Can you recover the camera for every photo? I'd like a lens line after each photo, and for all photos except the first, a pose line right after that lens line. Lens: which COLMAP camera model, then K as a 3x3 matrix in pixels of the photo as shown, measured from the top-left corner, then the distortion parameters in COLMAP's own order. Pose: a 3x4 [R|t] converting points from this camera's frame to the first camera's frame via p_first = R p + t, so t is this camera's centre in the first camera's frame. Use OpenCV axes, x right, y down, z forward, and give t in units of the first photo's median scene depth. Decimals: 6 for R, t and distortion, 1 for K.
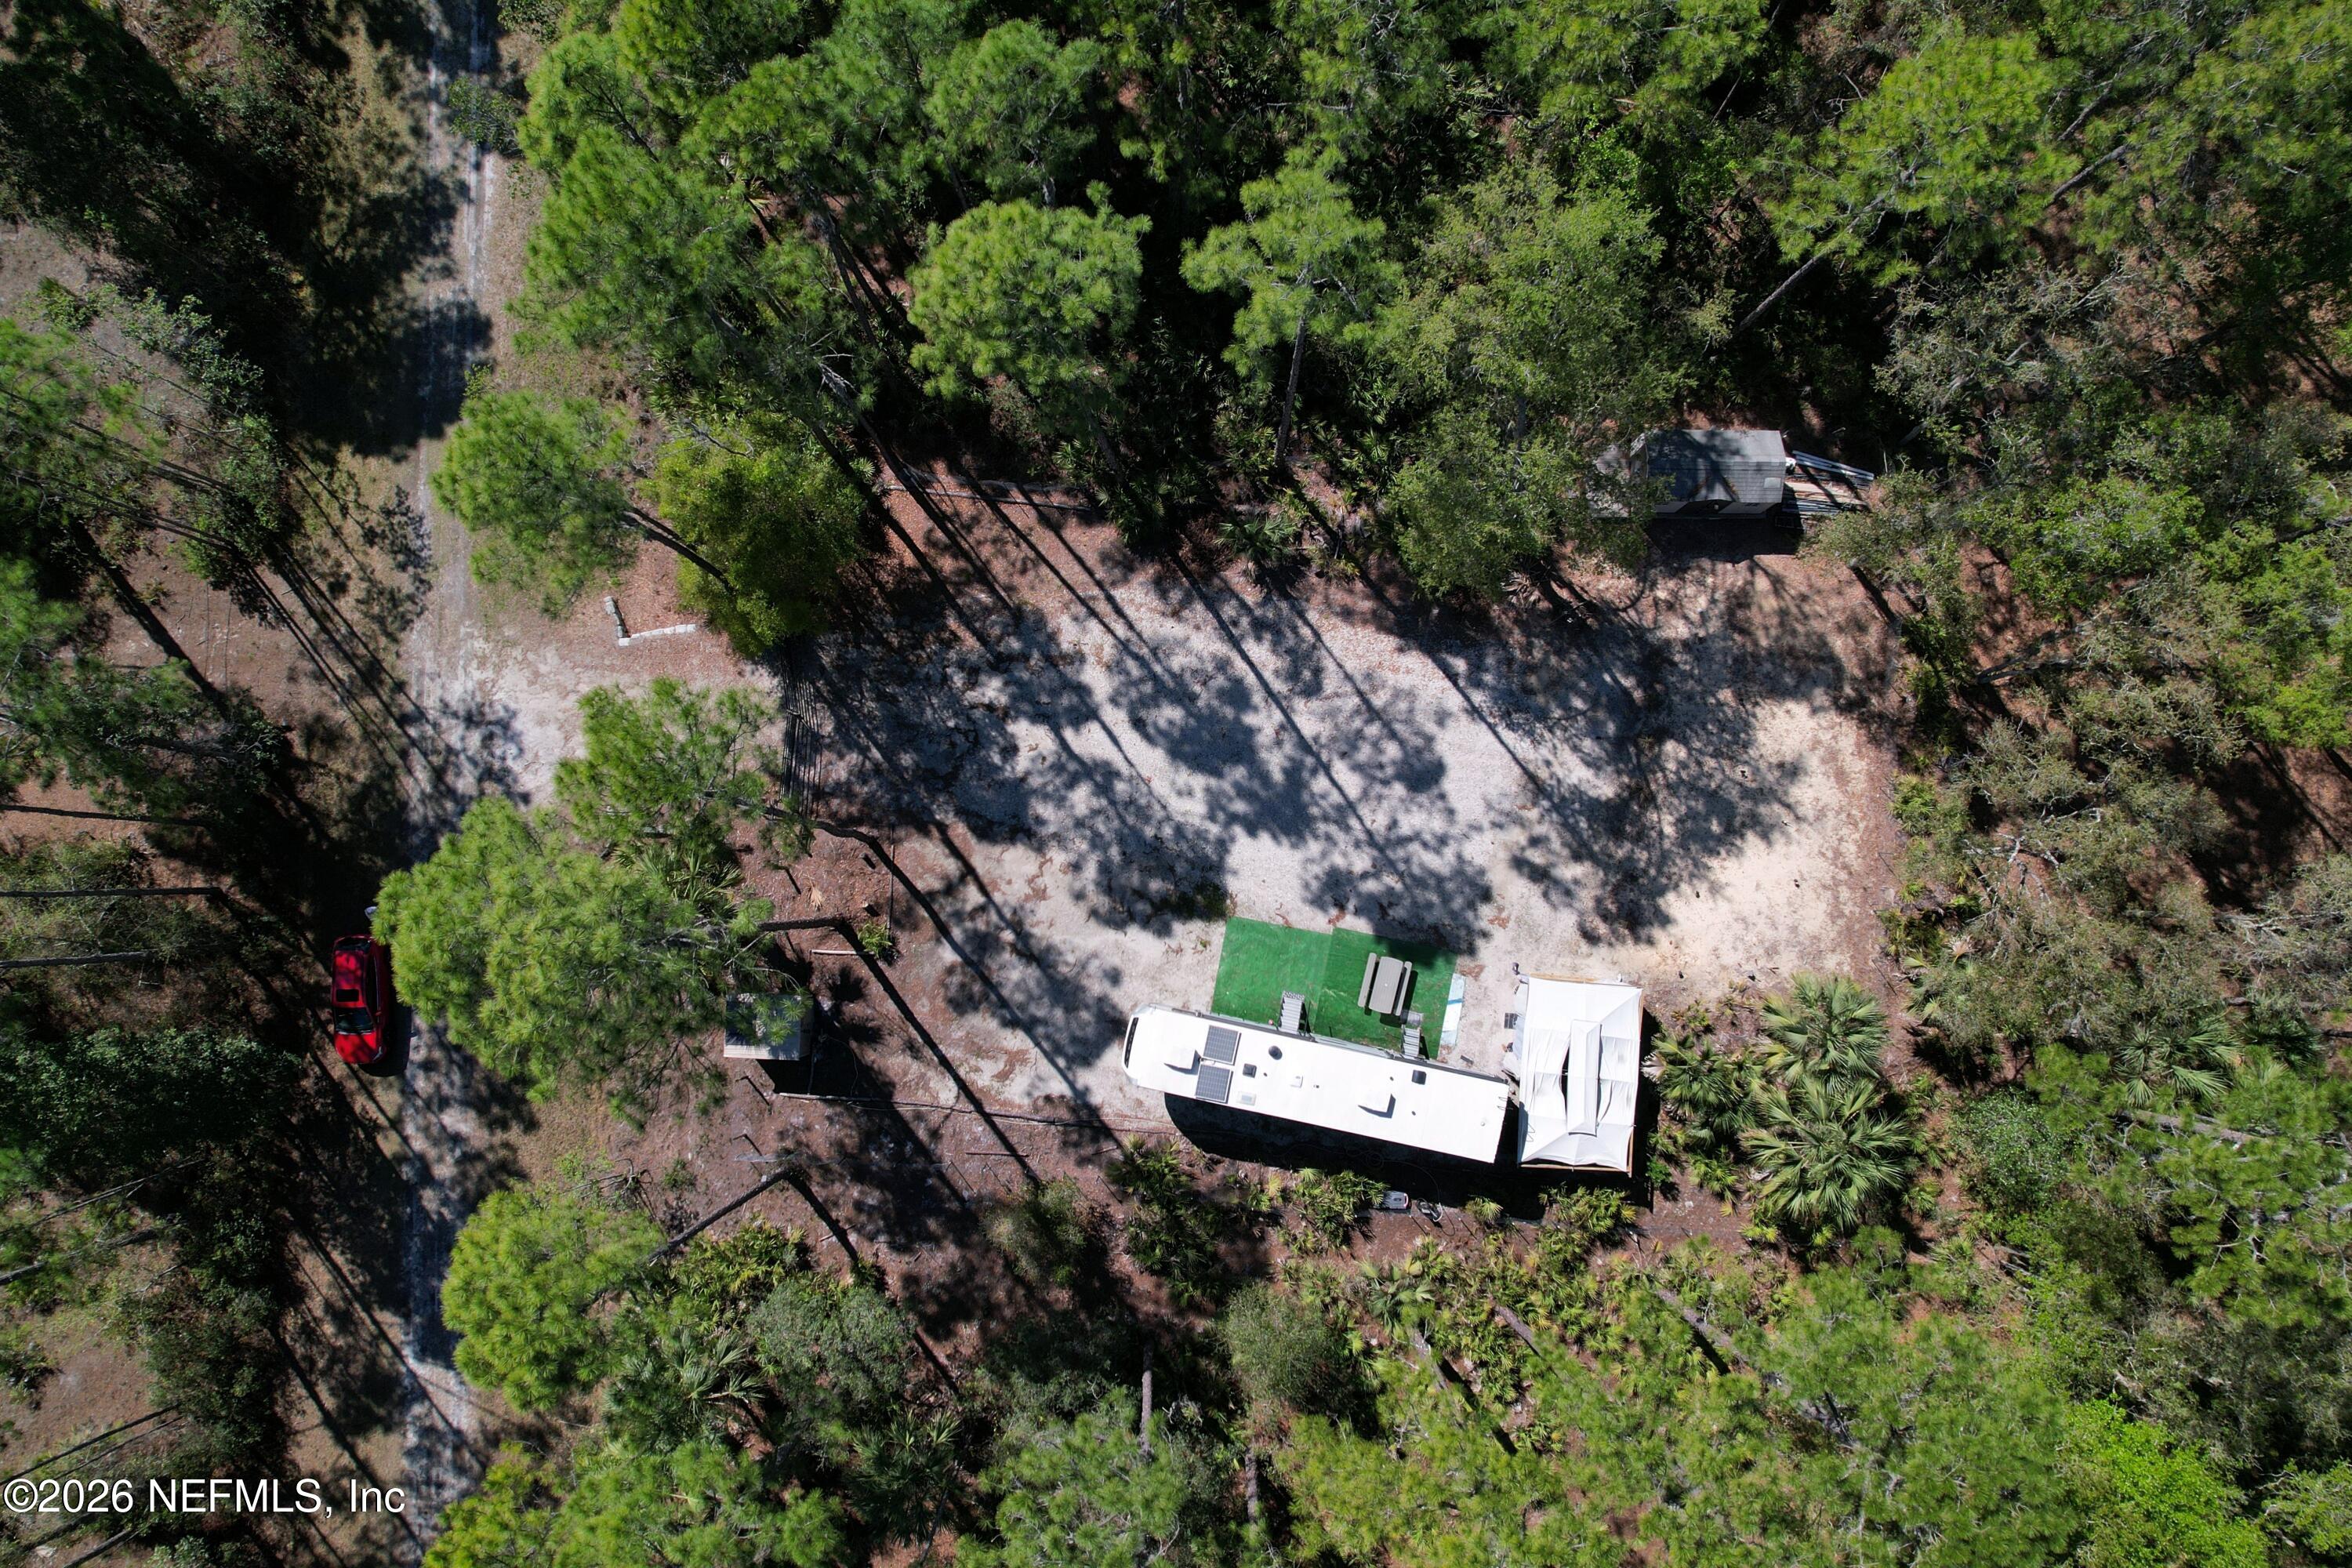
lens RADIAL K [[1560.3, 0, 1208.1], [0, 1560.3, 789.0], [0, 0, 1]] dist [-0.009894, 0.001607]
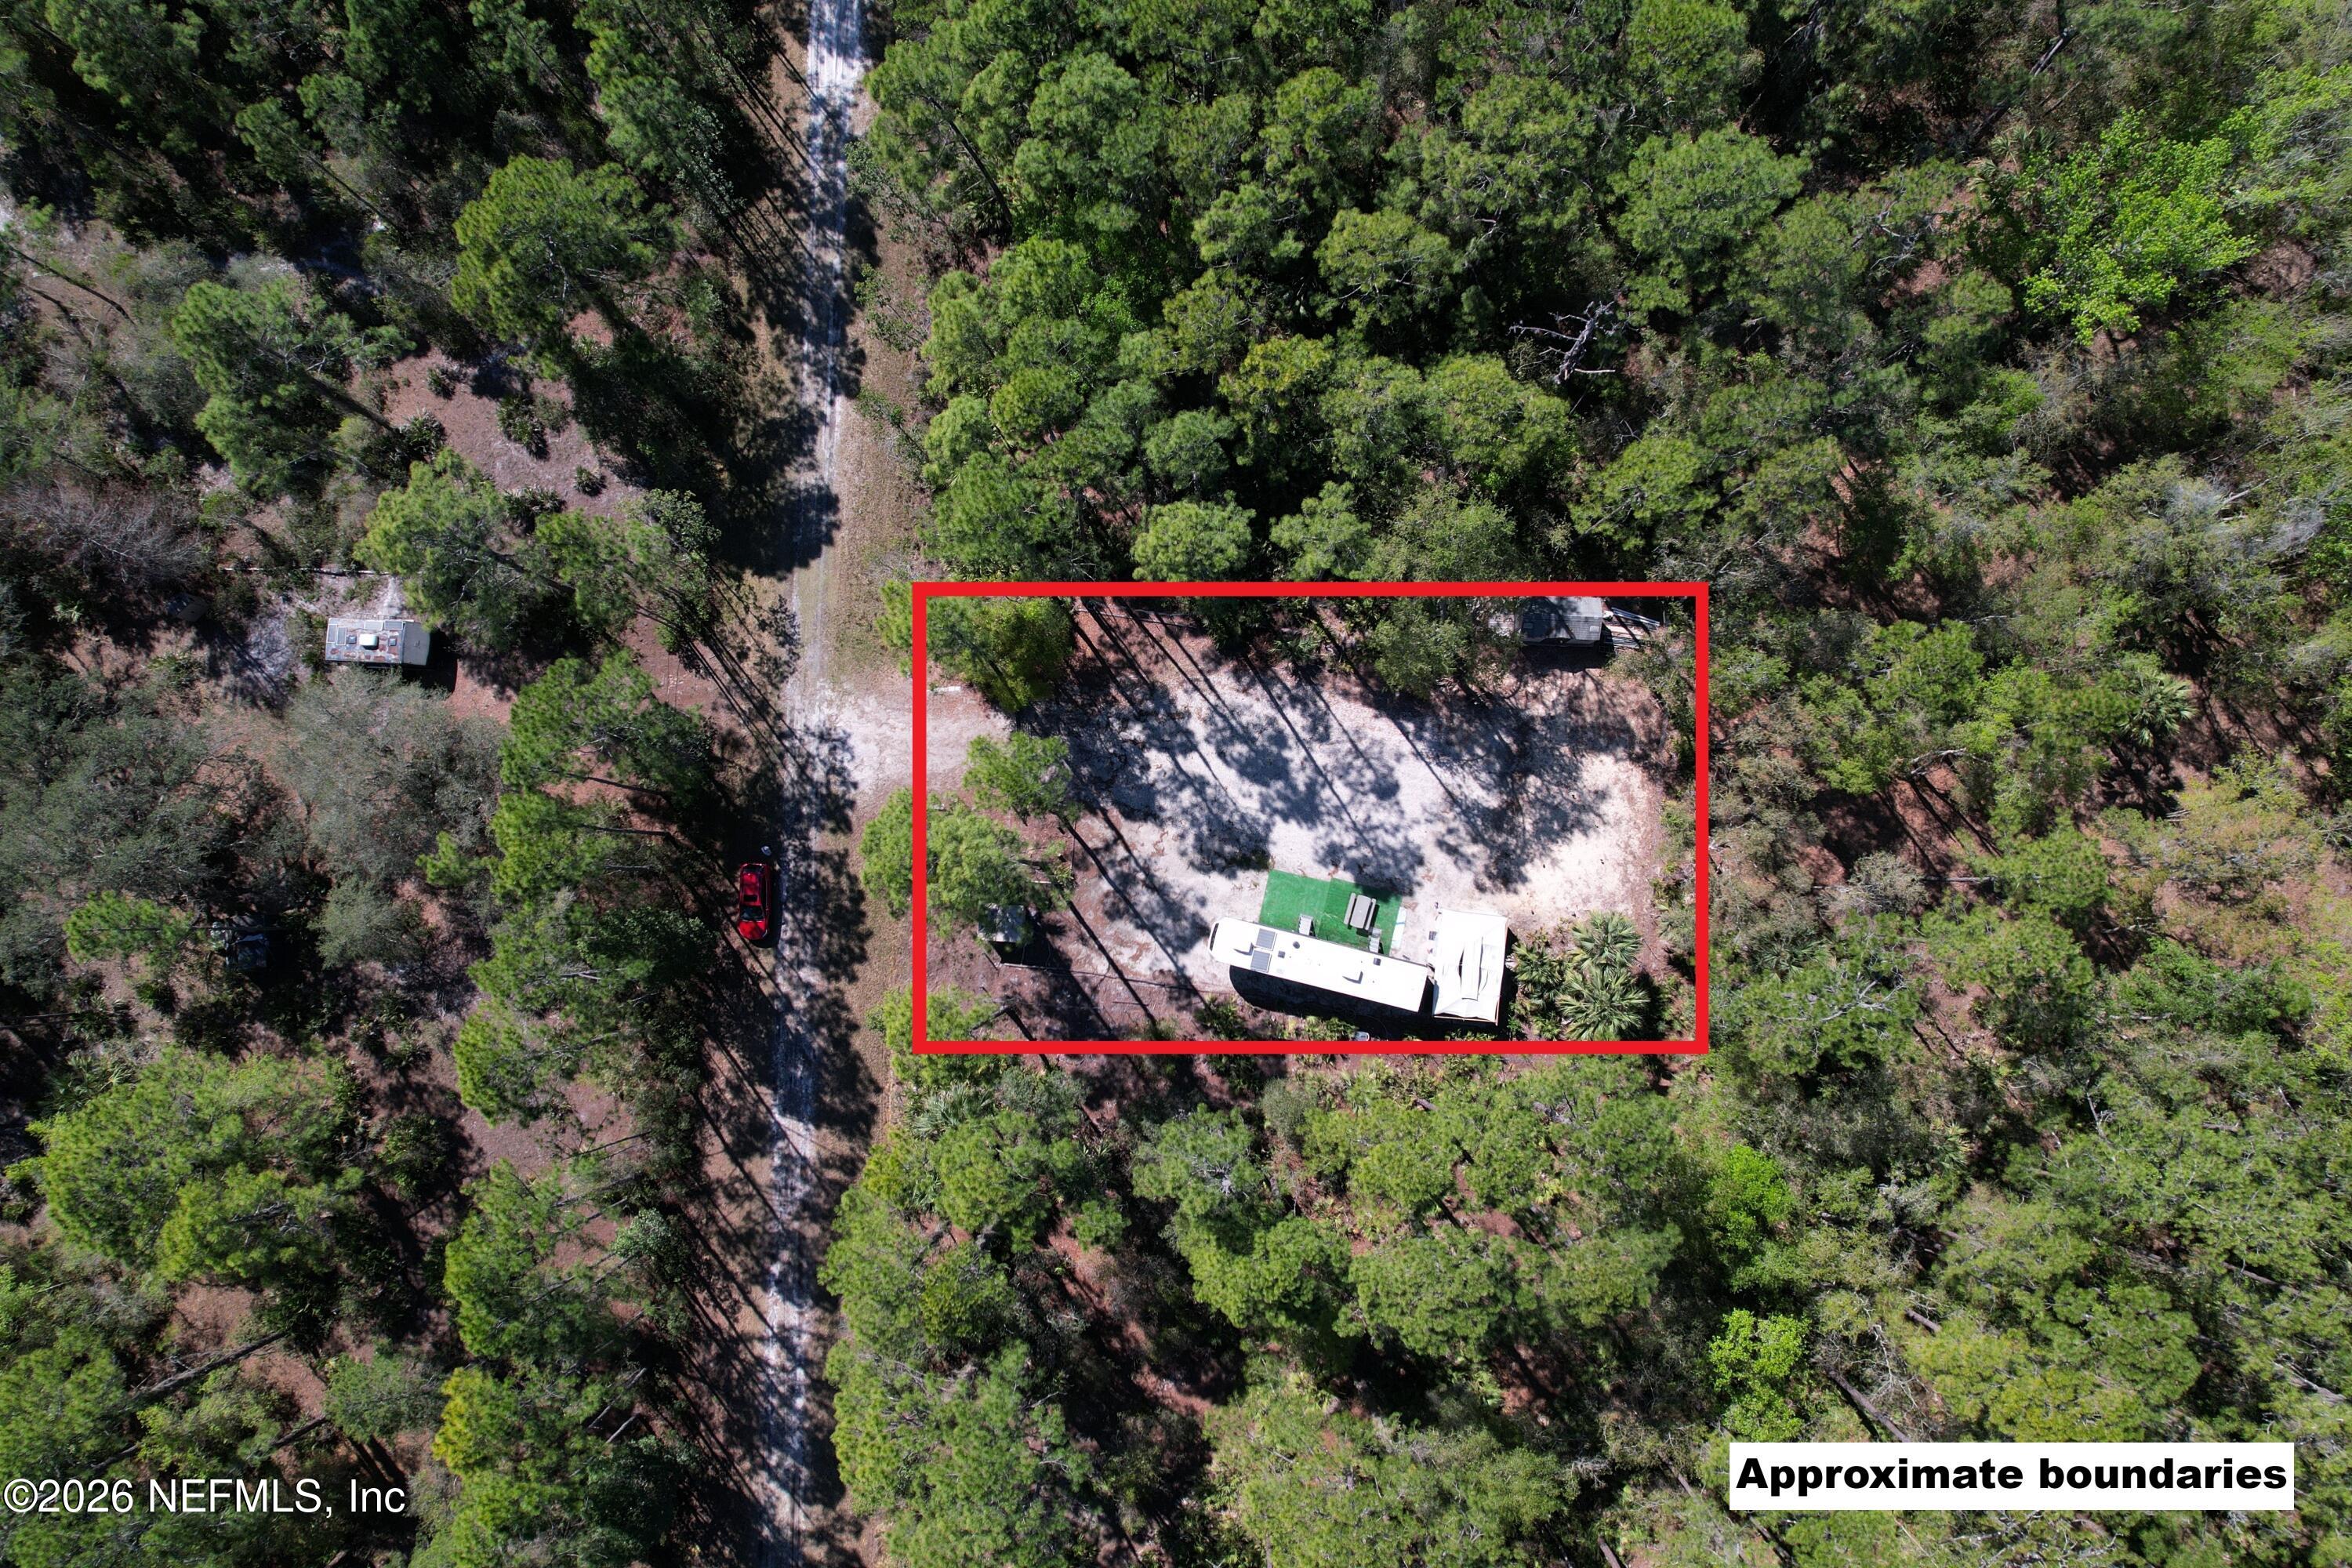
lens RADIAL K [[1241.6, 0, 1237.4], [0, 1241.6, 794.2], [0, 0, 1]] dist [0.000657, -0.000354]
pose [[0.999364, 0.035032, 0.006728, -0.034482], [-0.035036, 0.999386, 0.000478, 0.000390], [-0.006707, -0.000713, 0.999977, -0.357539]]
